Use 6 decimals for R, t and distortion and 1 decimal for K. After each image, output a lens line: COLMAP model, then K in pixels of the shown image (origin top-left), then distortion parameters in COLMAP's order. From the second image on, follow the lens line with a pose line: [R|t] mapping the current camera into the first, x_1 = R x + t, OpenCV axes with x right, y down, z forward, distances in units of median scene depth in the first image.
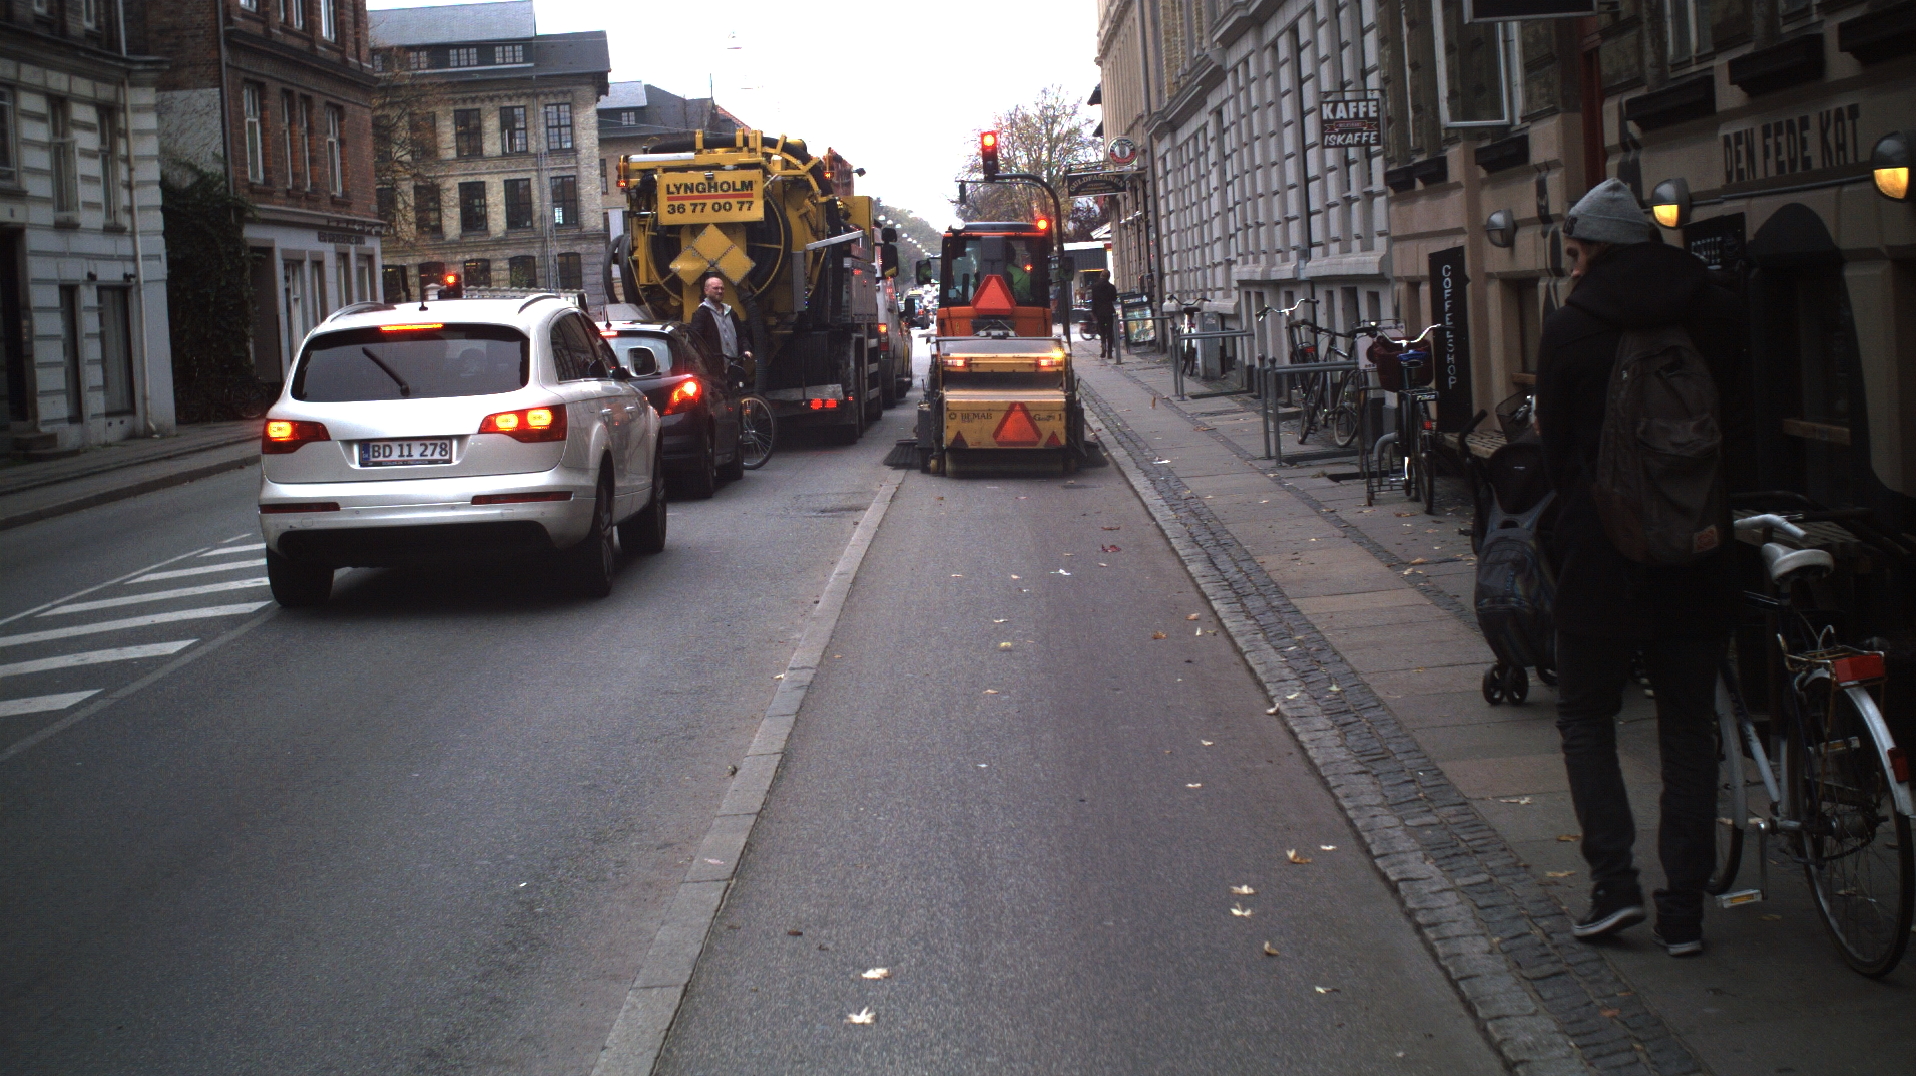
lens RADIAL K [[3914.8, 0, 955.3], [0, 3914.8, 533.8], [0, 0, 1]] dist [-0.227156, -0.461560]
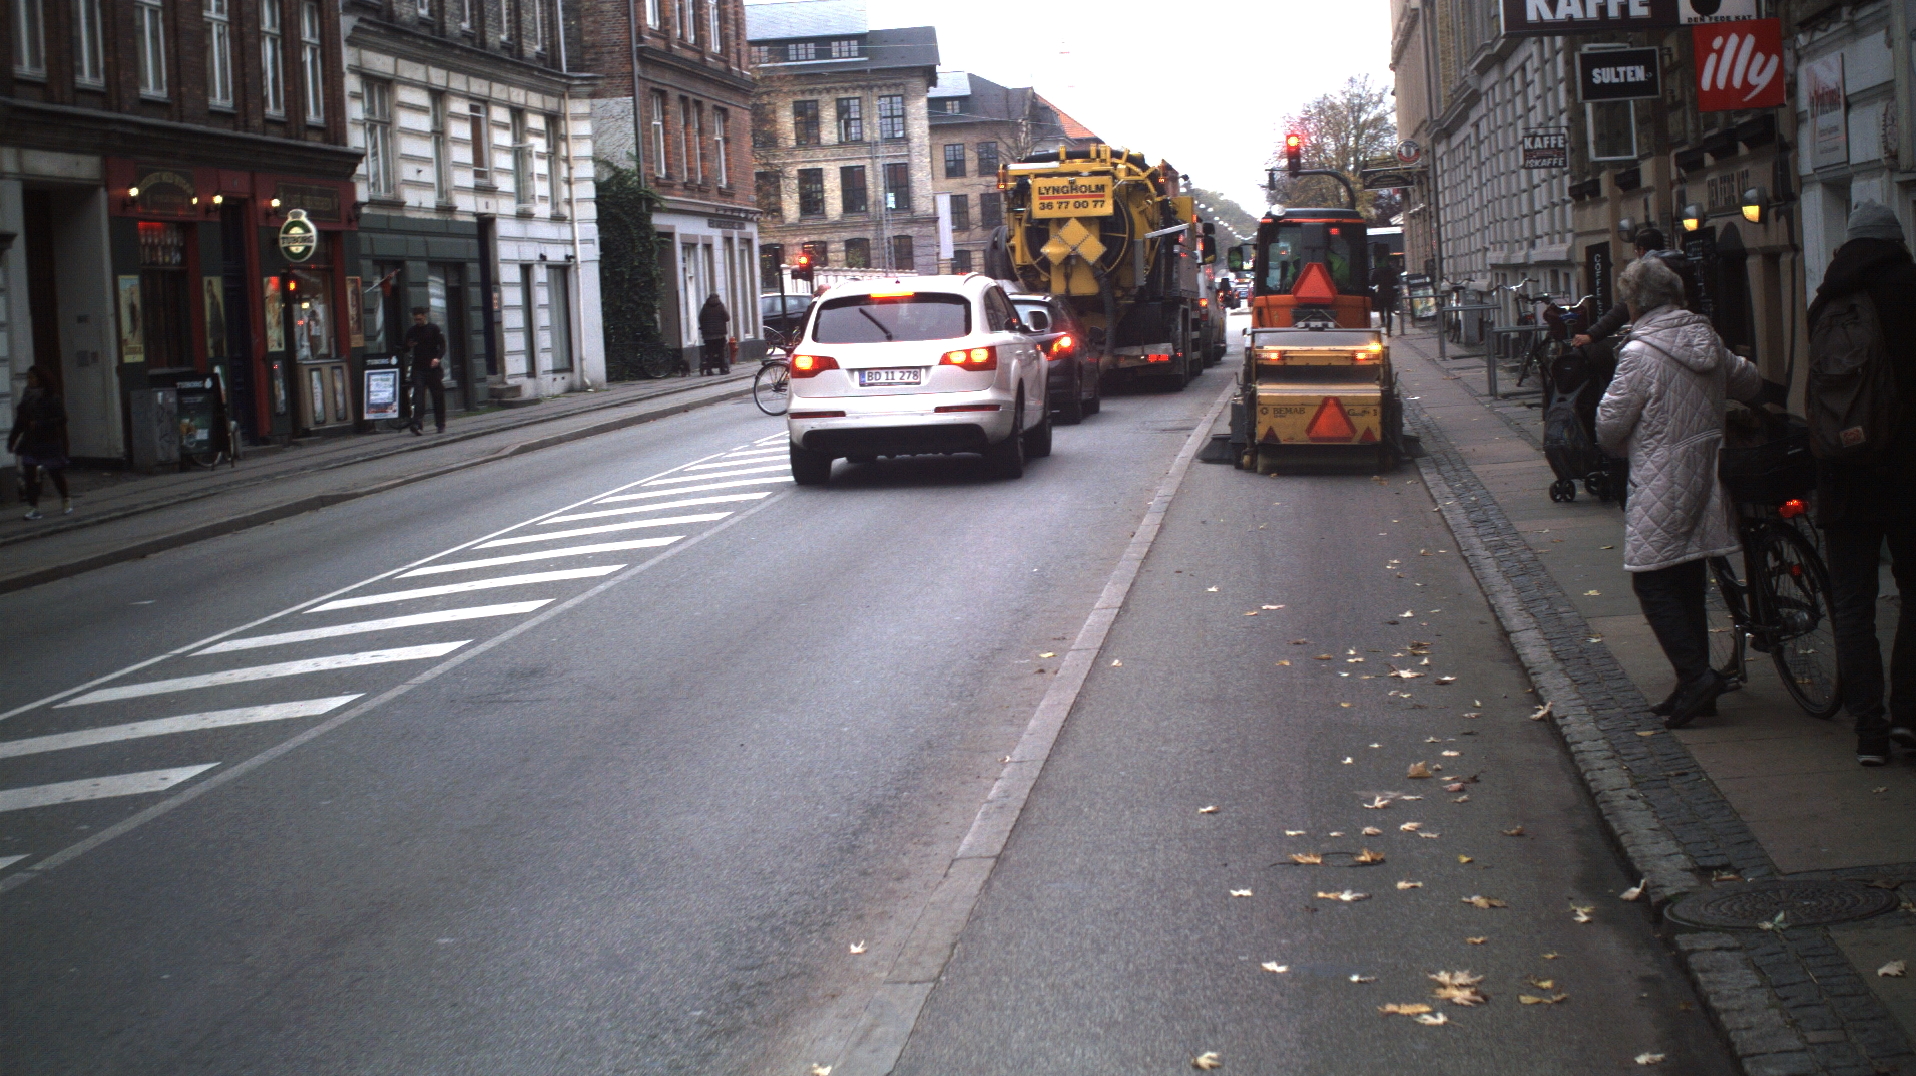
lens RADIAL K [[3938.6, 0, 957.5], [0, 3938.6, 539.6], [0, 0, 1]] dist [-0.473861, 0.102502]
pose [[0.996923, 0.005584, -0.078186, 0.000887], [-0.005120, 0.999968, 0.006136, 0.011666], [0.078218, -0.005717, 0.996920, -0.180153]]
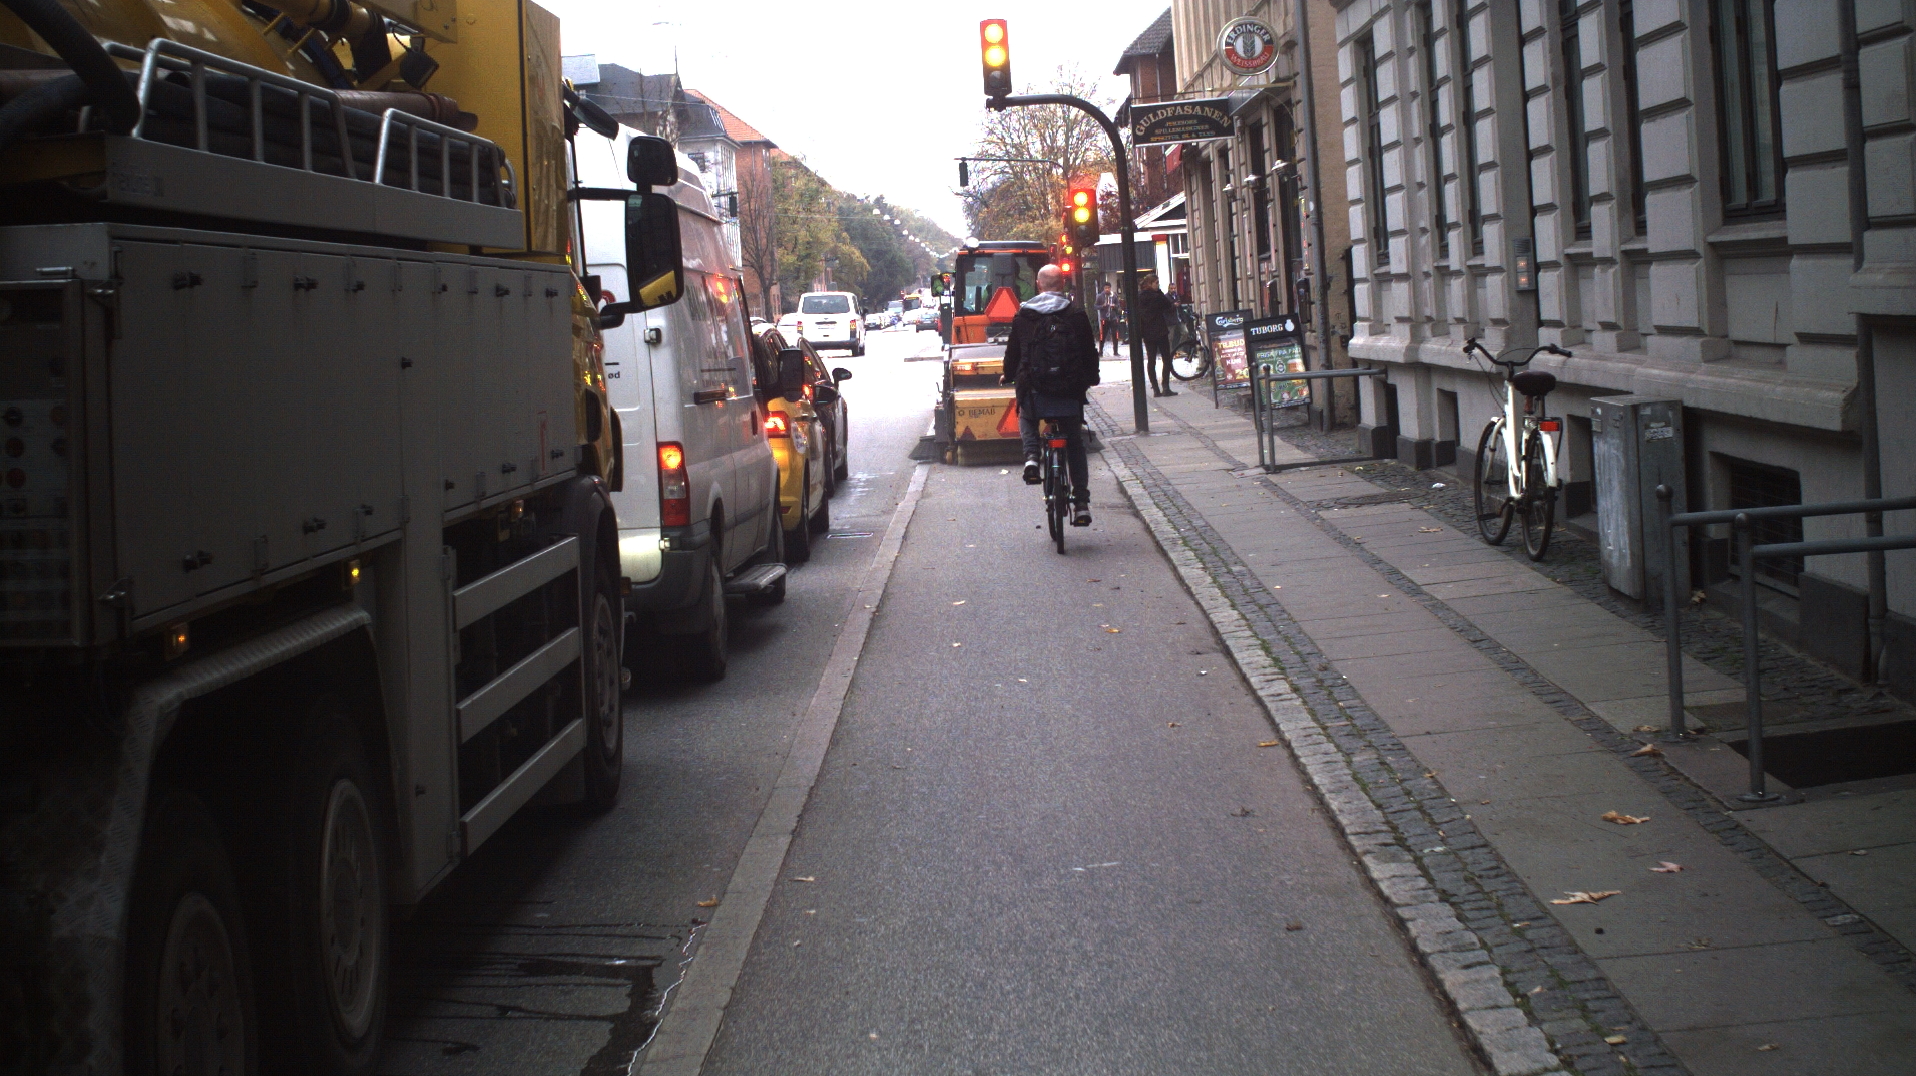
lens RADIAL K [[3876.4, 0, 959.4], [0, 3876.4, 589.0], [0, 0, 1]] dist [-0.208805, 0.166372]
pose [[0.999980, -0.006077, -0.001955, 0.005176], [0.006106, 0.999869, 0.014961, -0.037618], [0.001864, -0.014972, 0.999886, 0.548717]]
